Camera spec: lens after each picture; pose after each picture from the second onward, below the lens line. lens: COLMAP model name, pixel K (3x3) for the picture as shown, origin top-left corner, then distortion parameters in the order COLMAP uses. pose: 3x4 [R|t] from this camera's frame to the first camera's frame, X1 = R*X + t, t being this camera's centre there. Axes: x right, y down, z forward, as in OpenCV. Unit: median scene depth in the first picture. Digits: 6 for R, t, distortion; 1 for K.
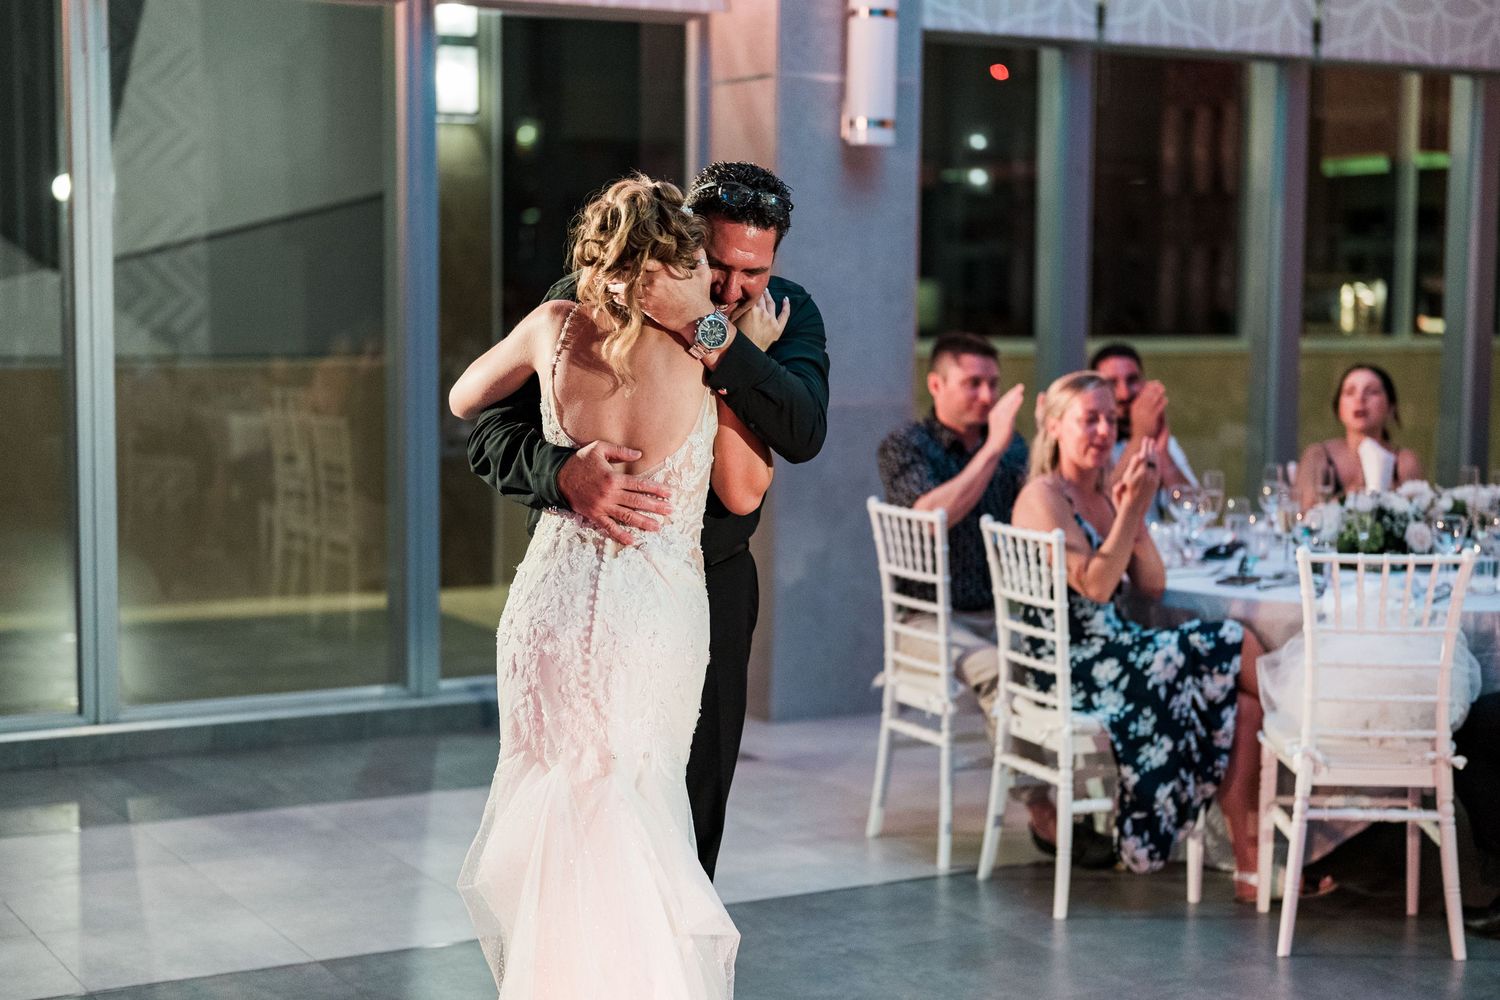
lens RADIAL K [[2378.5, 0, 750.0], [0, 2378.5, 500.0], [0, 0, 1]] dist [0.016703, 0.006755]
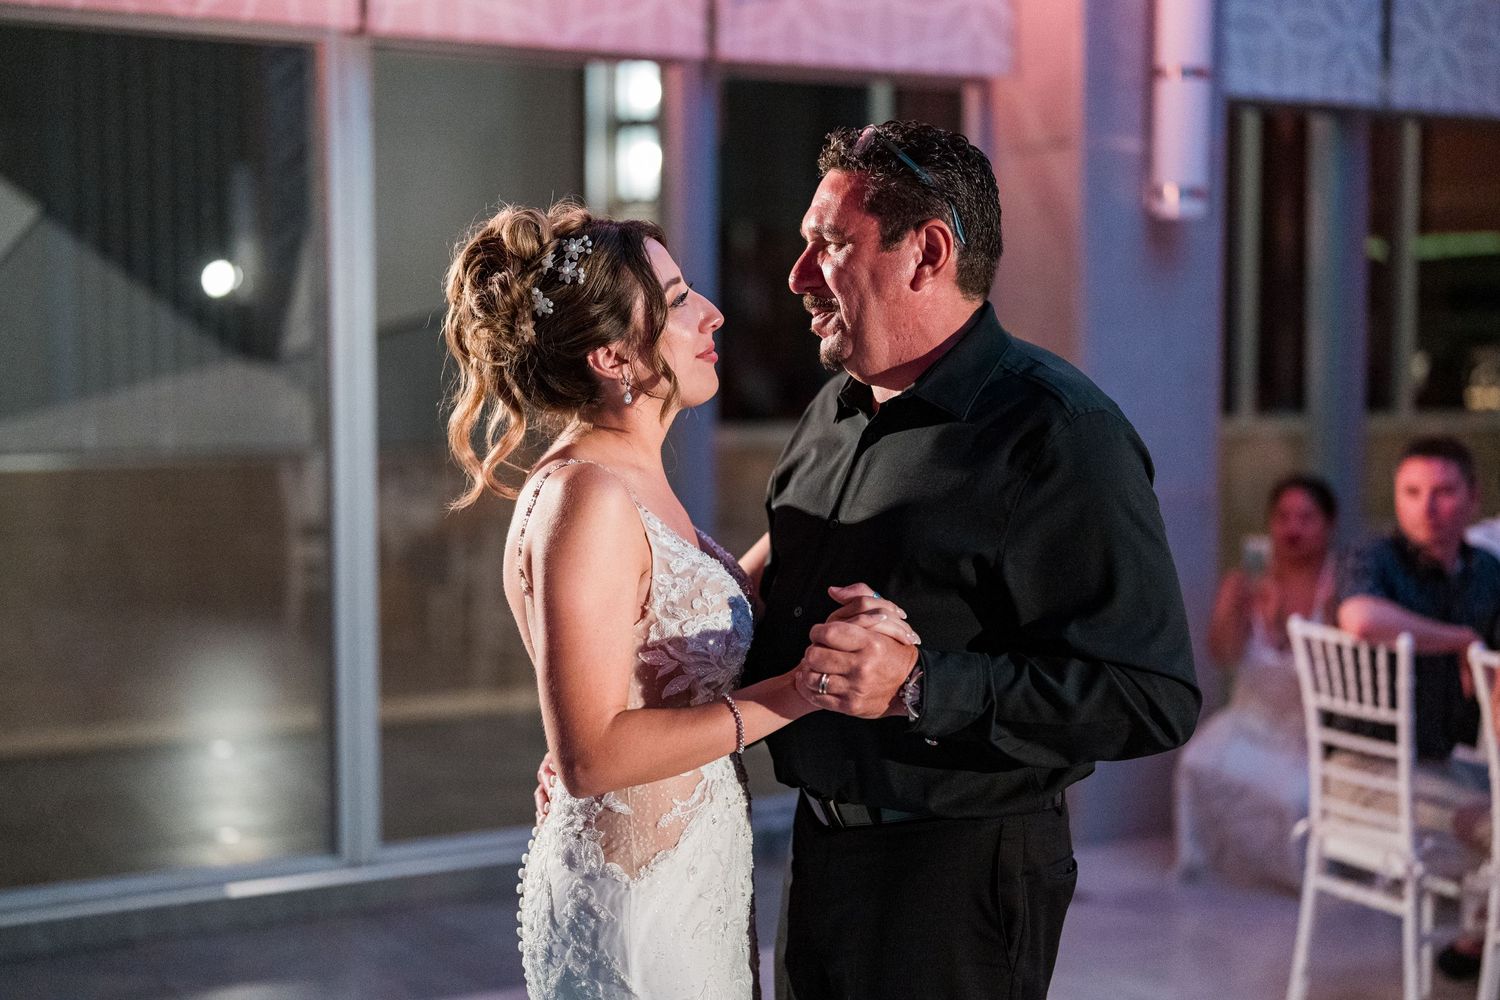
lens RADIAL K [[2133.8, 0, 748.7], [0, 2133.8, 503.9], [0, 0, 1]] dist [0.012201, 0.073963]
pose [[0.999924, -0.012317, 0.000180, -0.162739], [0.012318, 0.999633, -0.024147, -0.029328], [0.000117, 0.024148, 0.999708, 0.252137]]
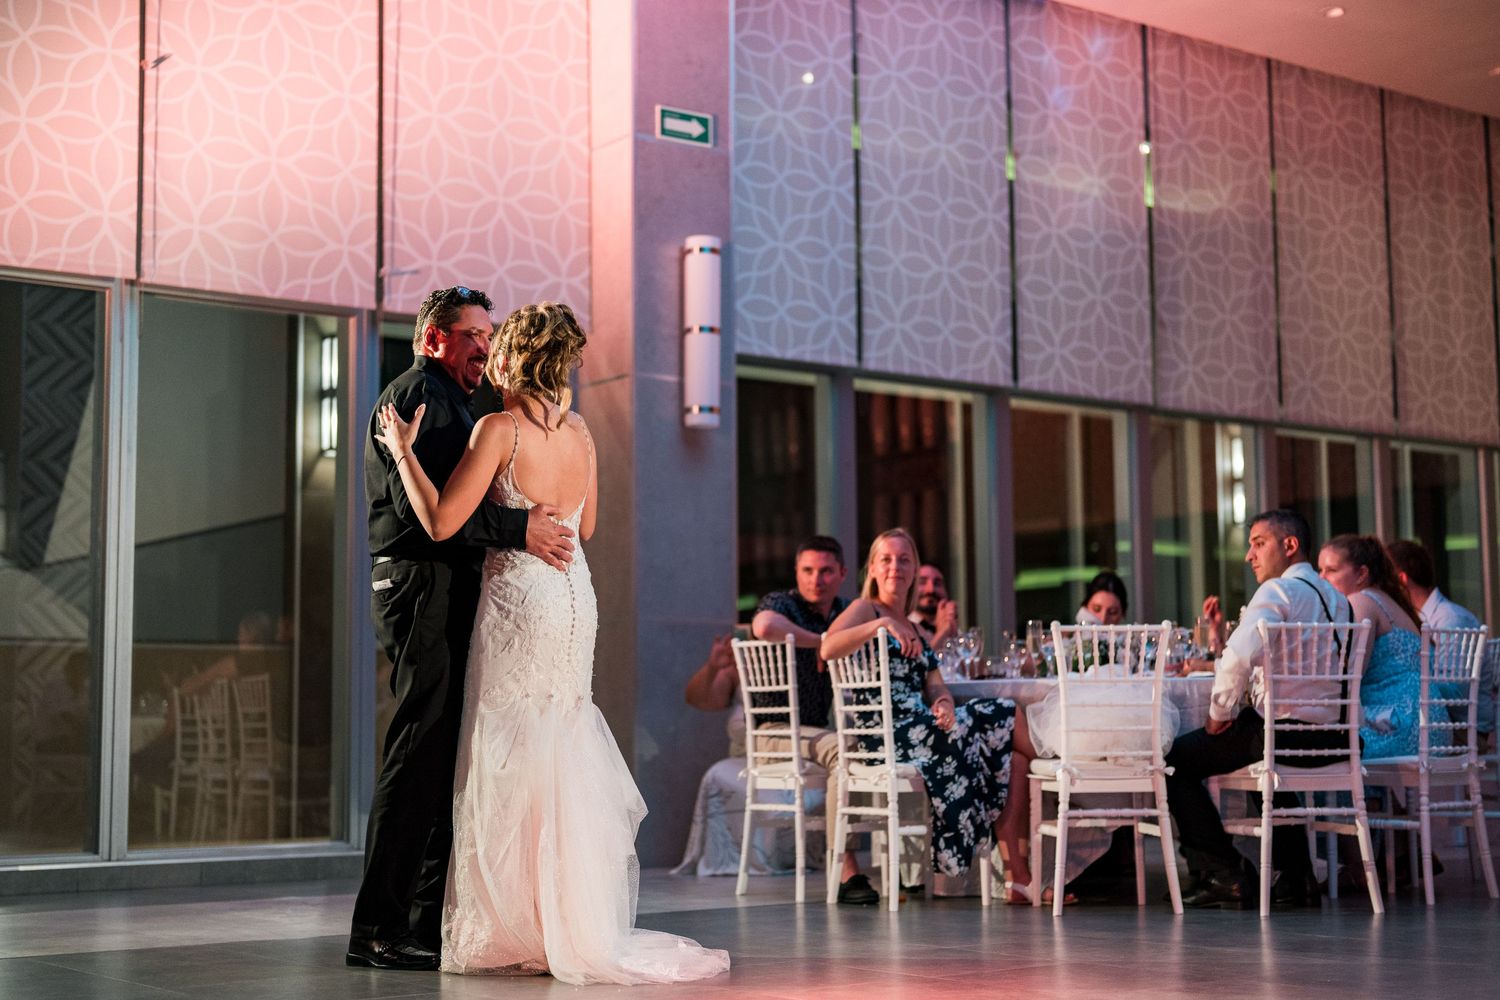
lens RADIAL K [[2133.8, 0, 748.7], [0, 2133.8, 503.9], [0, 0, 1]] dist [0.012201, 0.073963]
pose [[0.991879, -0.004490, 0.127103, -0.106788], [0.029859, 0.979665, -0.198404, 0.185434], [-0.123627, 0.200588, 0.971844, -0.228373]]
